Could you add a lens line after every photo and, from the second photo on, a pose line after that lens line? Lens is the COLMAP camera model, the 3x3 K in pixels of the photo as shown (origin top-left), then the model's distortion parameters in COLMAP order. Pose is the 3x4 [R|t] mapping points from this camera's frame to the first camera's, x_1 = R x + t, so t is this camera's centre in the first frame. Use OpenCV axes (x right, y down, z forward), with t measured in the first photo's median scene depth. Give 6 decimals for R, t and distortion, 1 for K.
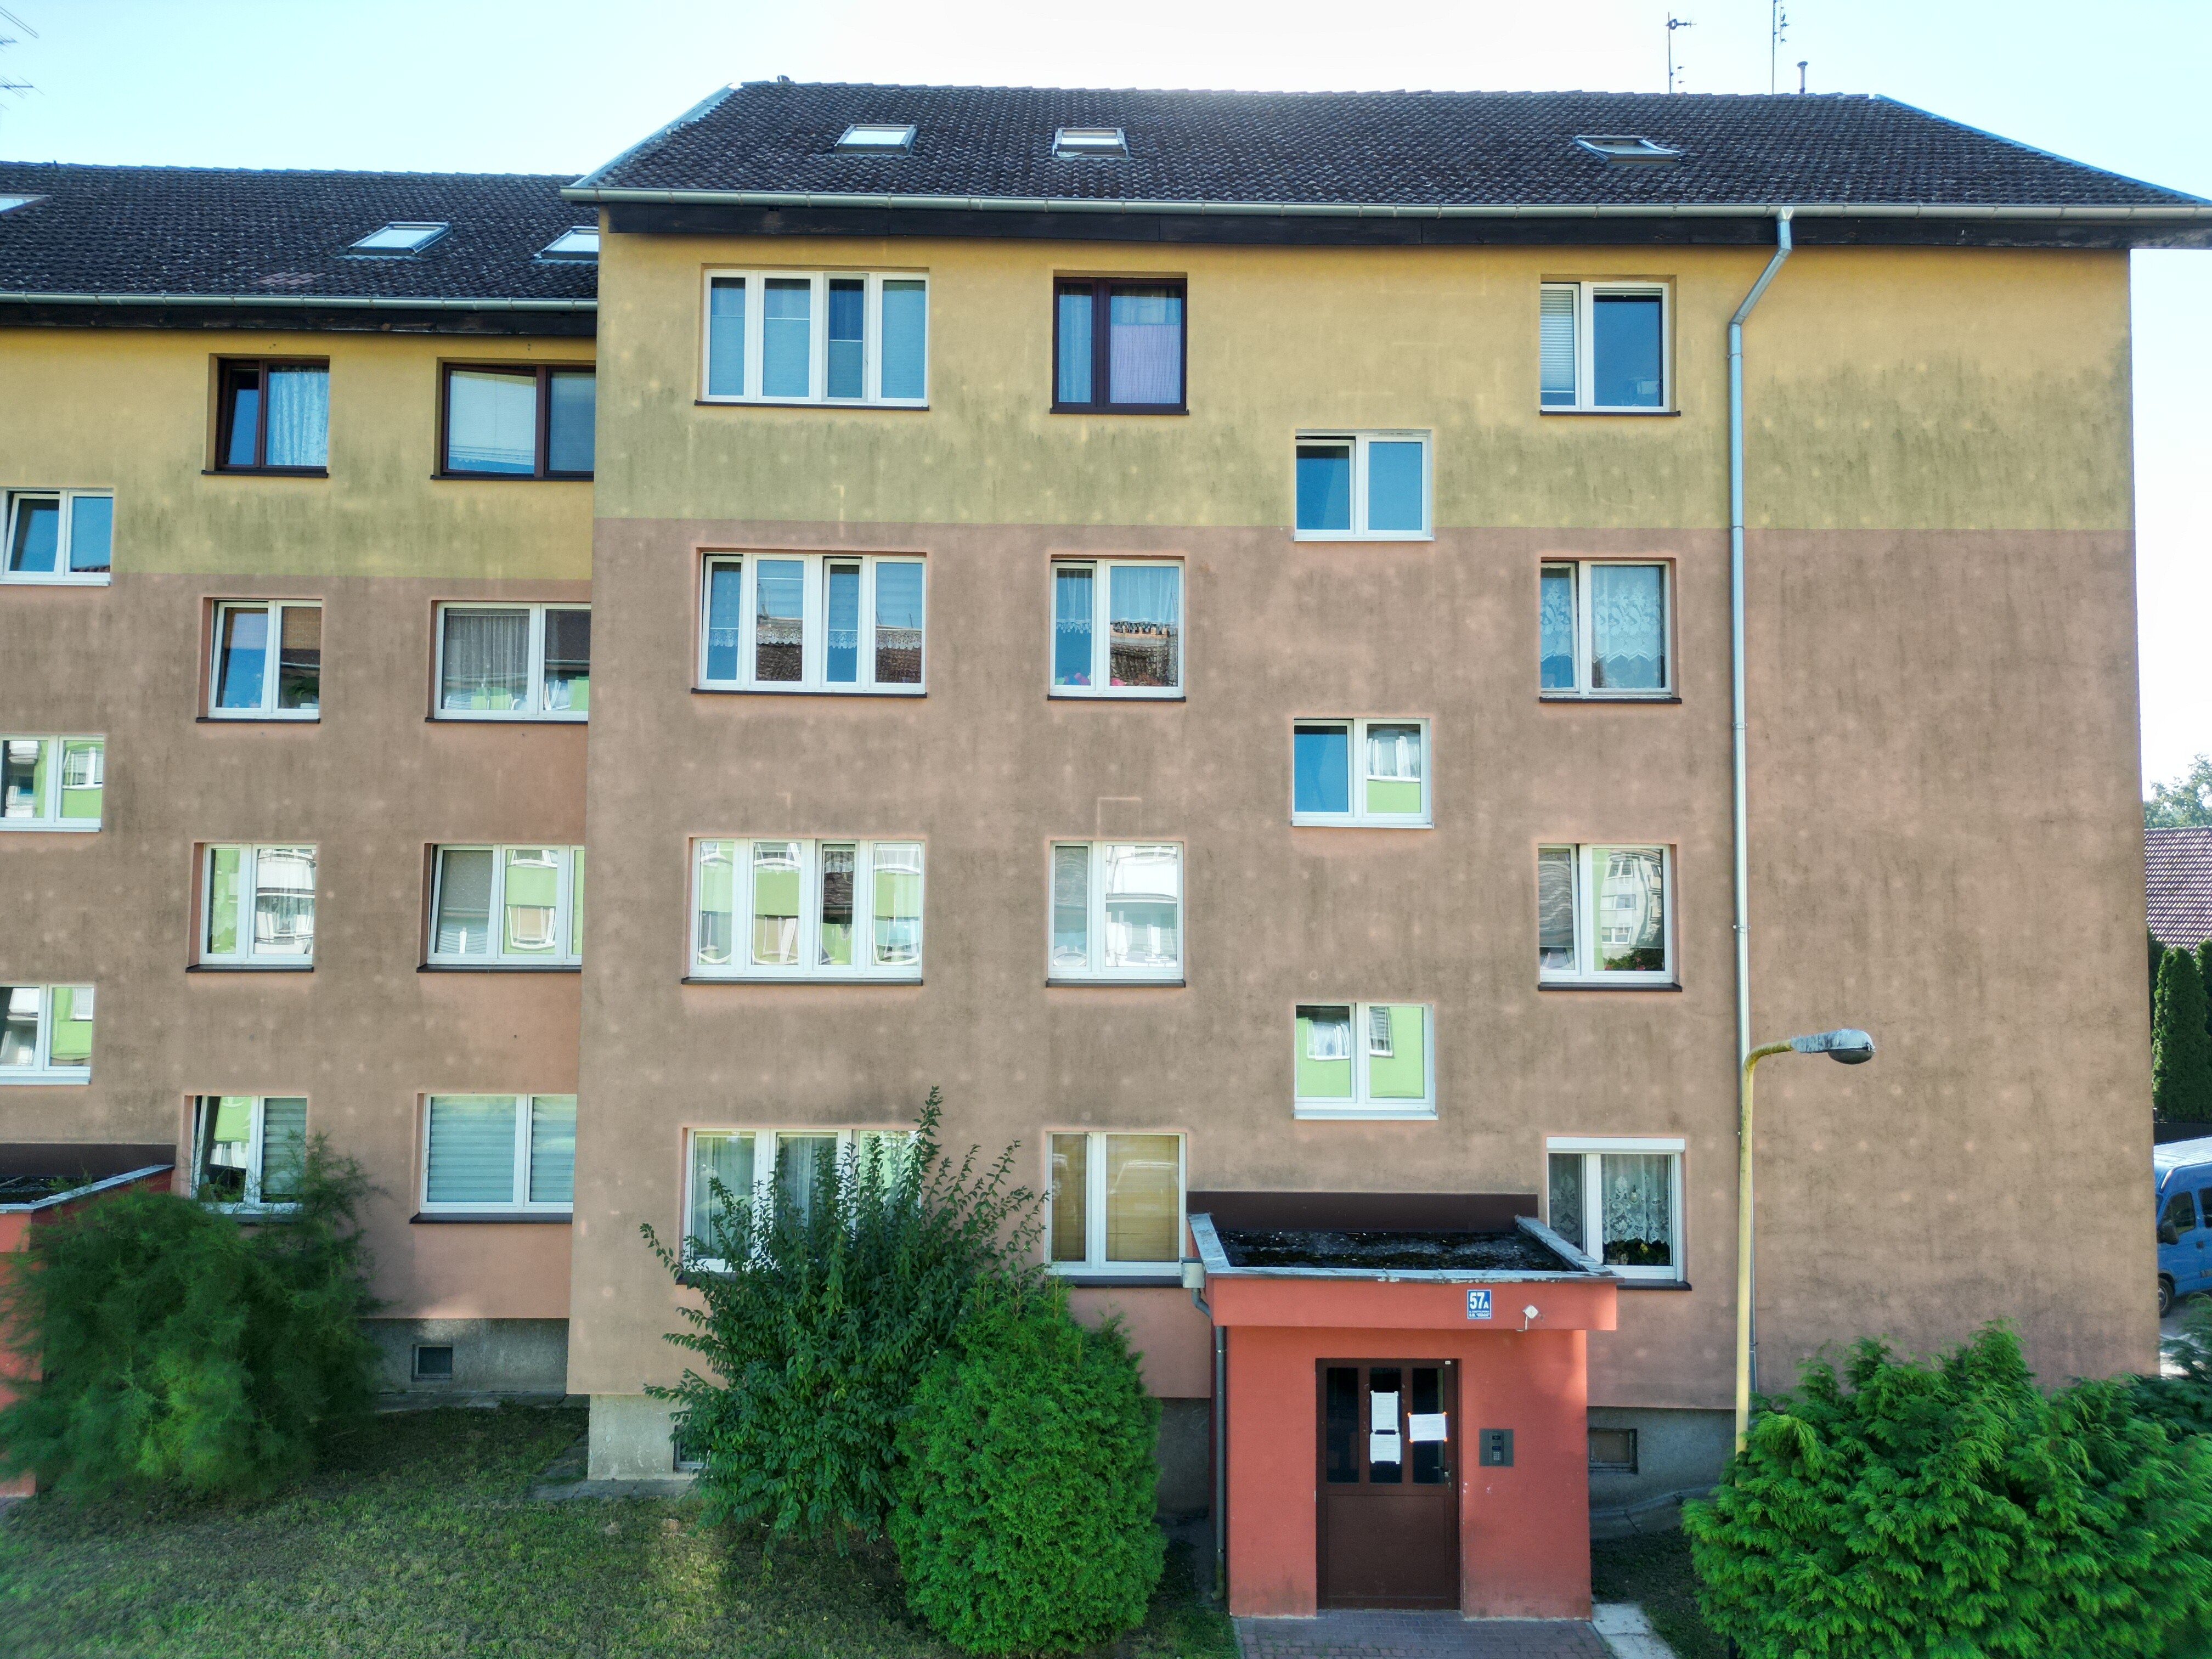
lens RADIAL K [[1537.3, 0, 1109.3], [0, 1537.3, 782.1], [0, 0, 1]] dist [0.024504, -0.014817]
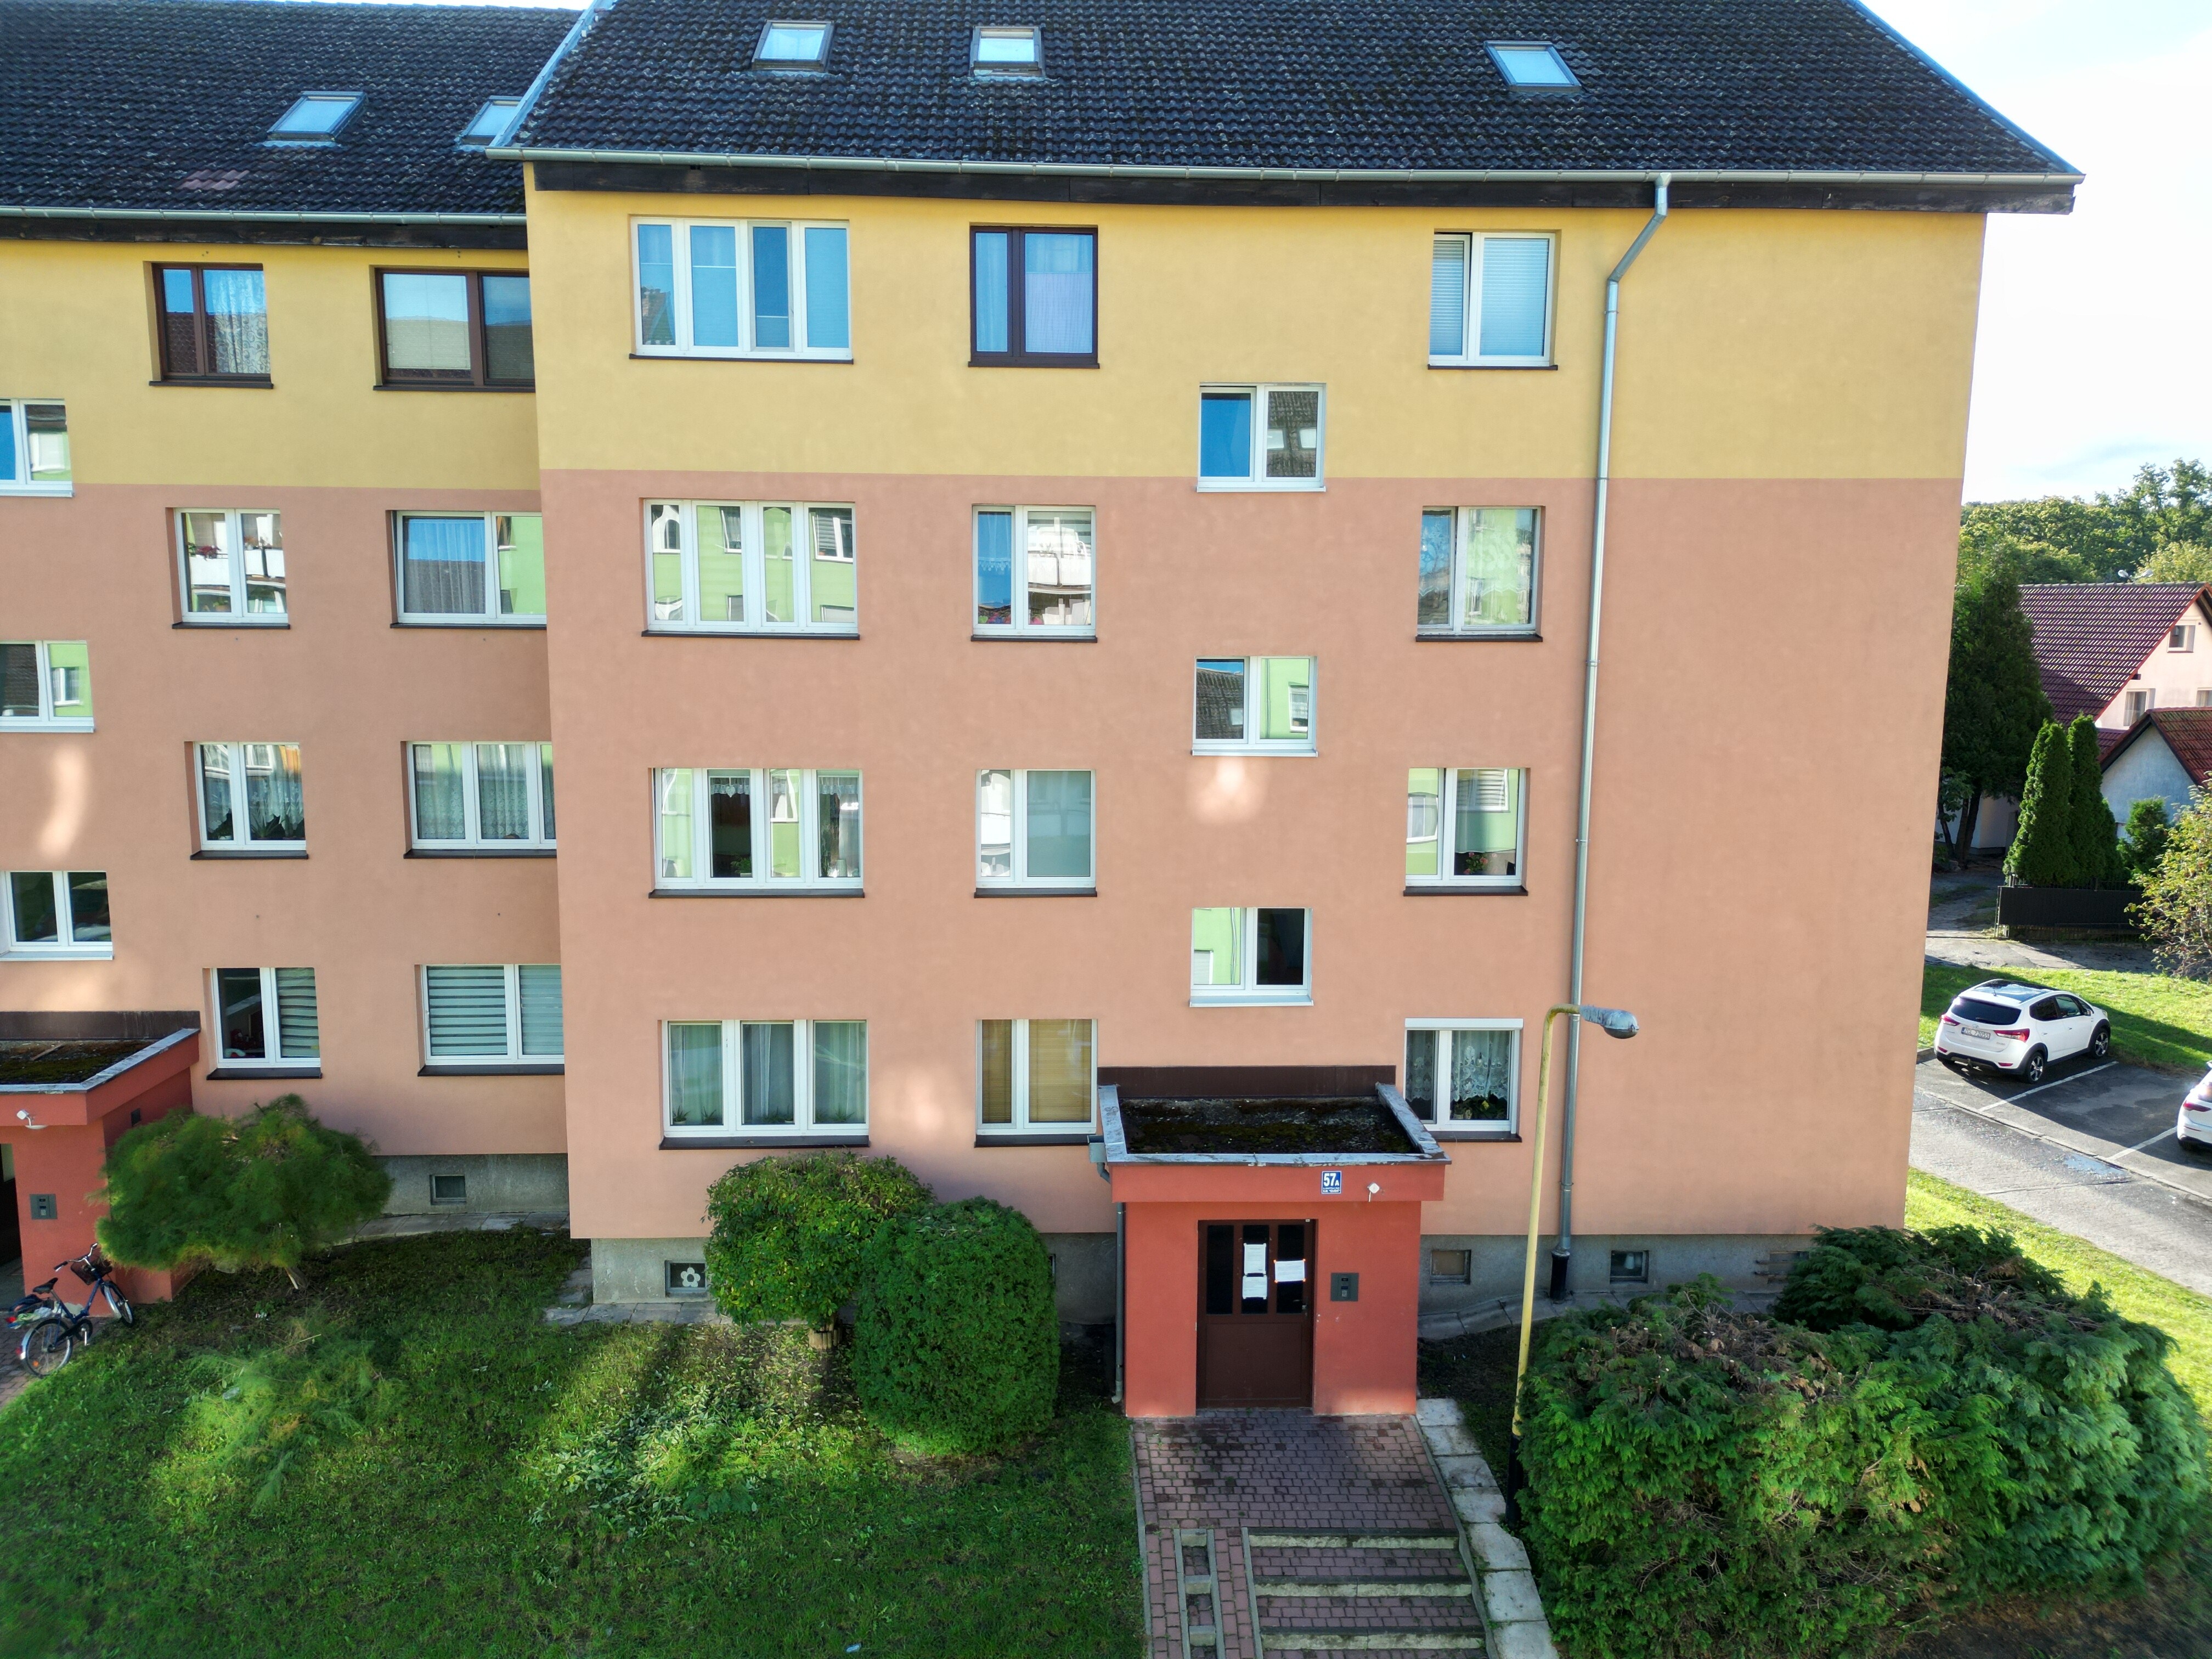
lens RADIAL K [[1537.3, 0, 1109.3], [0, 1537.3, 782.1], [0, 0, 1]] dist [0.024504, -0.014817]
pose [[0.999585, -0.006273, 0.028118, 0.027196], [0.000874, 0.982159, 0.188051, -0.159803], [-0.028796, -0.187948, 0.981757, -0.098460]]
